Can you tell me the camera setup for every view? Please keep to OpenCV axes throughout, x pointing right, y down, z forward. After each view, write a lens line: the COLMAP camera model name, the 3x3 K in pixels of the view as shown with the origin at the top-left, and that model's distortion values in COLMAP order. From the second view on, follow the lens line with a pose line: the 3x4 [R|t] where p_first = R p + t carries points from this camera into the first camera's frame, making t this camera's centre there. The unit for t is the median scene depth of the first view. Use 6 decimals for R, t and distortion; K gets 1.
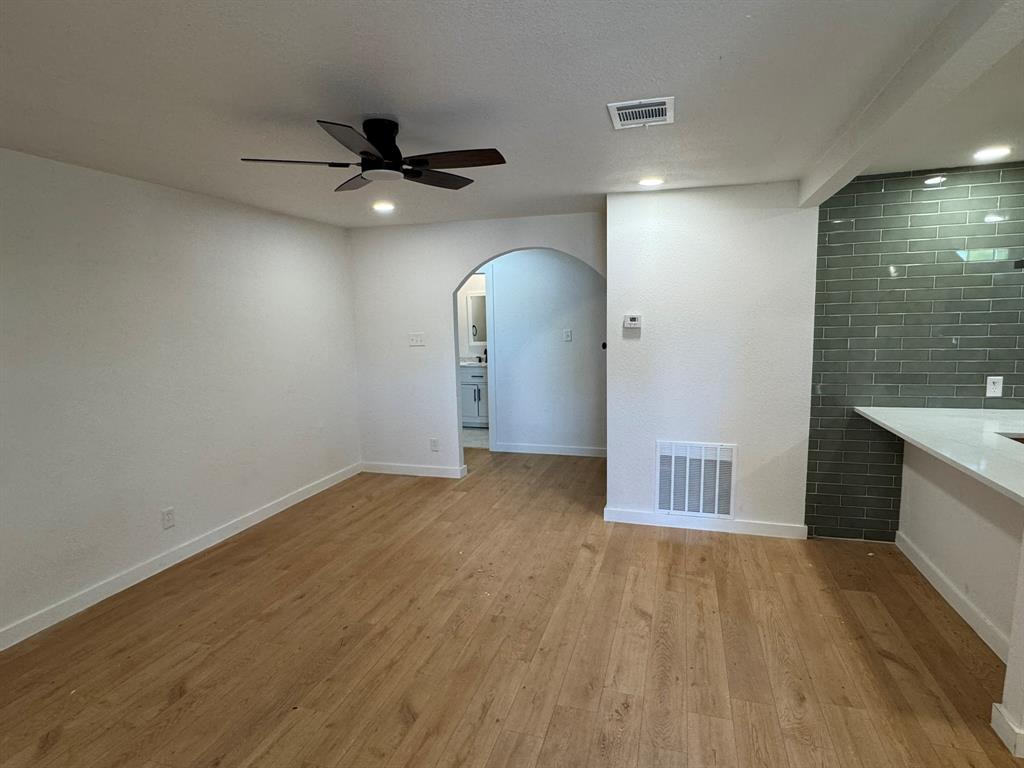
lens RADIAL K [[562.3, 0, 503.0], [0, 562.3, 381.0], [0, 0, 1]] dist [0.001100, -0.003128]
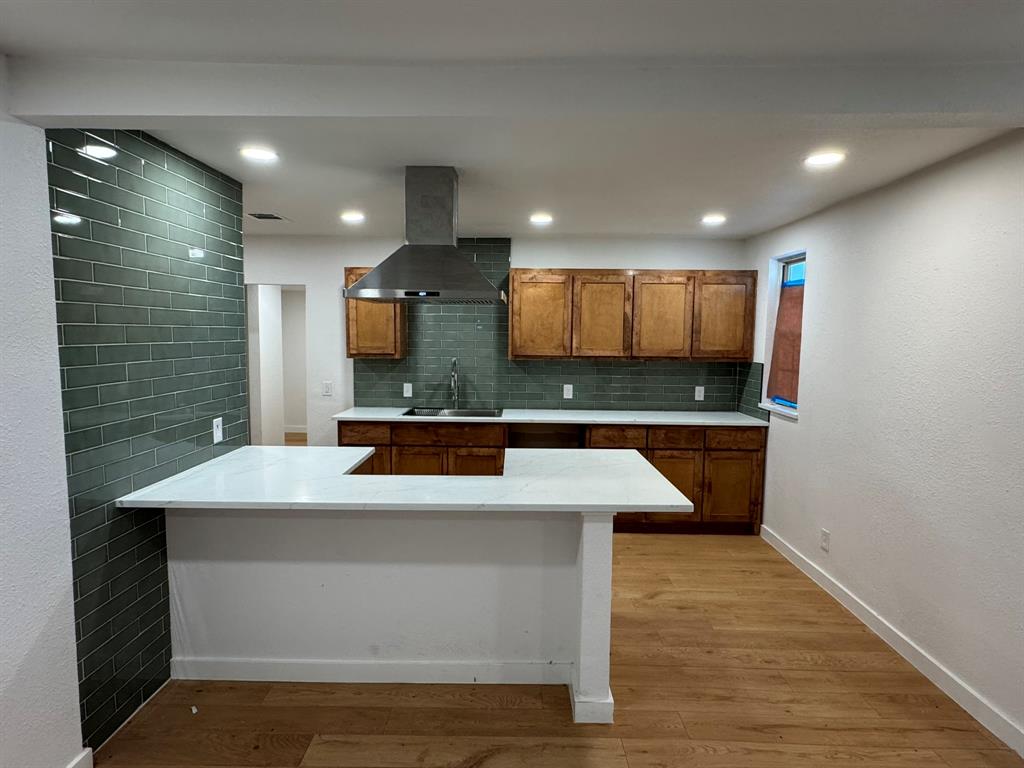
lens RADIAL K [[562.3, 0, 511.0], [0, 562.3, 385.0], [0, 0, 1]] dist [0.001100, -0.003128]
pose [[-0.293362, -0.063423, 0.953895, -0.055565], [0.104666, 0.989668, 0.097990, -0.092543], [-0.950255, 0.128587, -0.283693, 0.799052]]
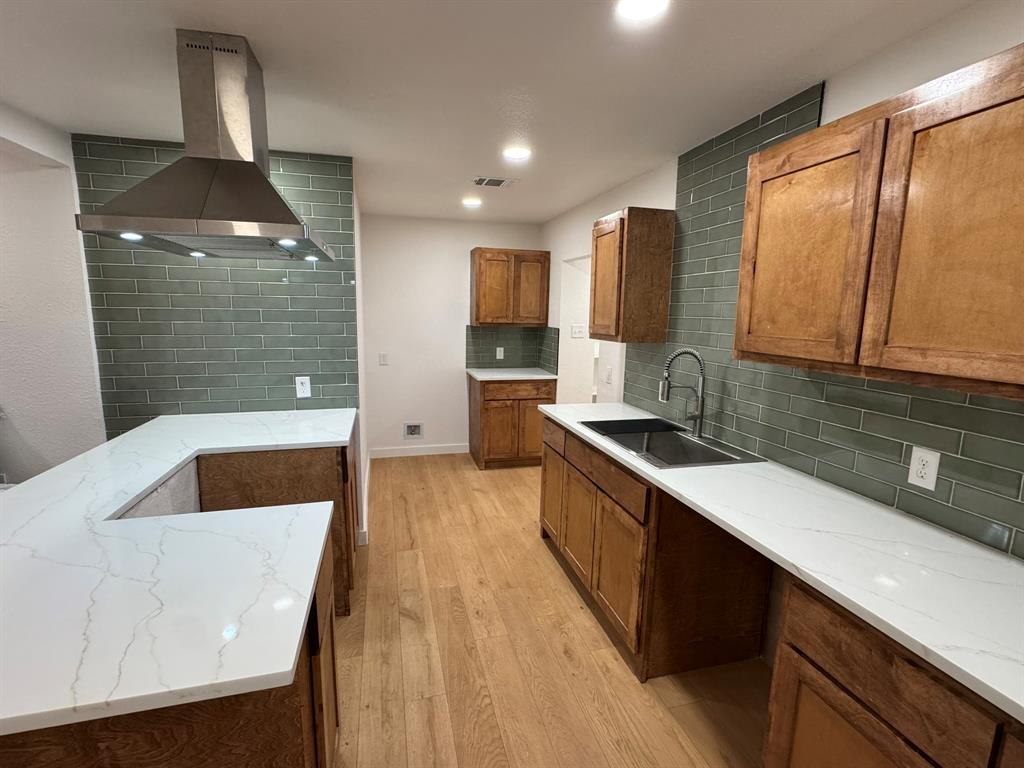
lens RADIAL K [[471.5, 0, 508.8], [0, 471.5, 384.9], [0, 0, 1]] dist [-0.002231, 0.000358]
pose [[0.841209, -0.045884, 0.538759, 0.721970], [0.023353, 0.998546, 0.048581, -0.024883], [-0.540205, -0.028285, 0.841058, 0.113385]]
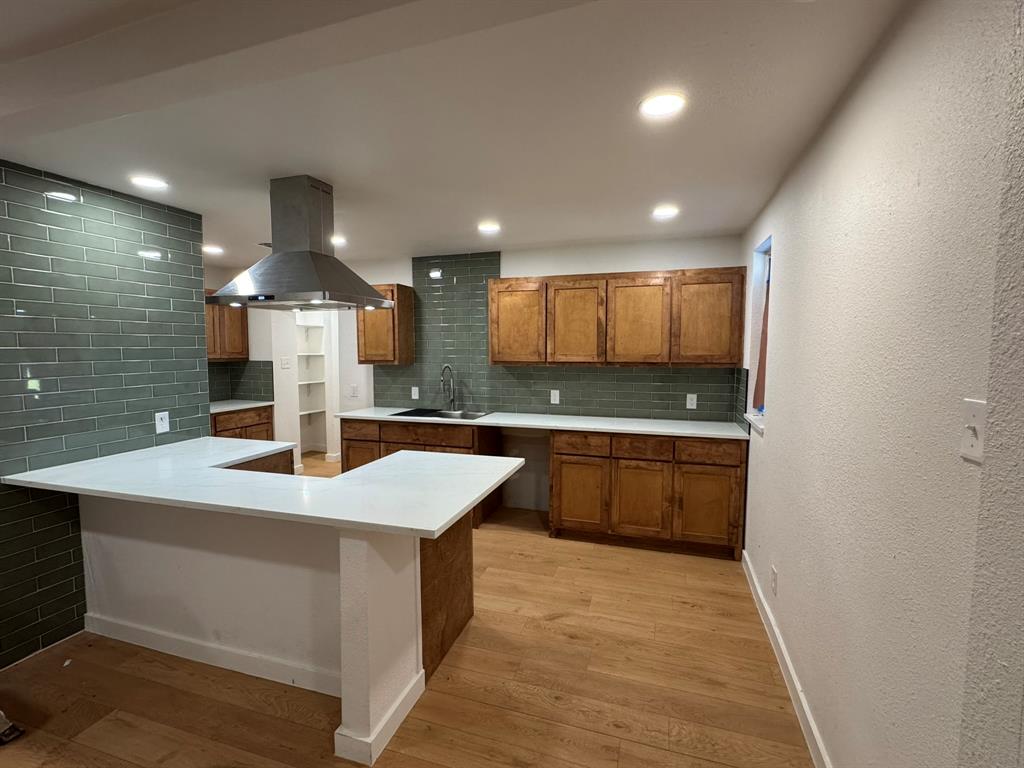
lens RADIAL K [[471.5, 0, 511.6], [0, 471.5, 384.3], [0, 0, 1]] dist [-0.002231, 0.000358]
pose [[-0.000604, -0.050611, 0.998718, 0.039666], [0.113568, 0.992253, 0.050352, -0.028394], [-0.993530, 0.113453, 0.005148, 0.364127]]
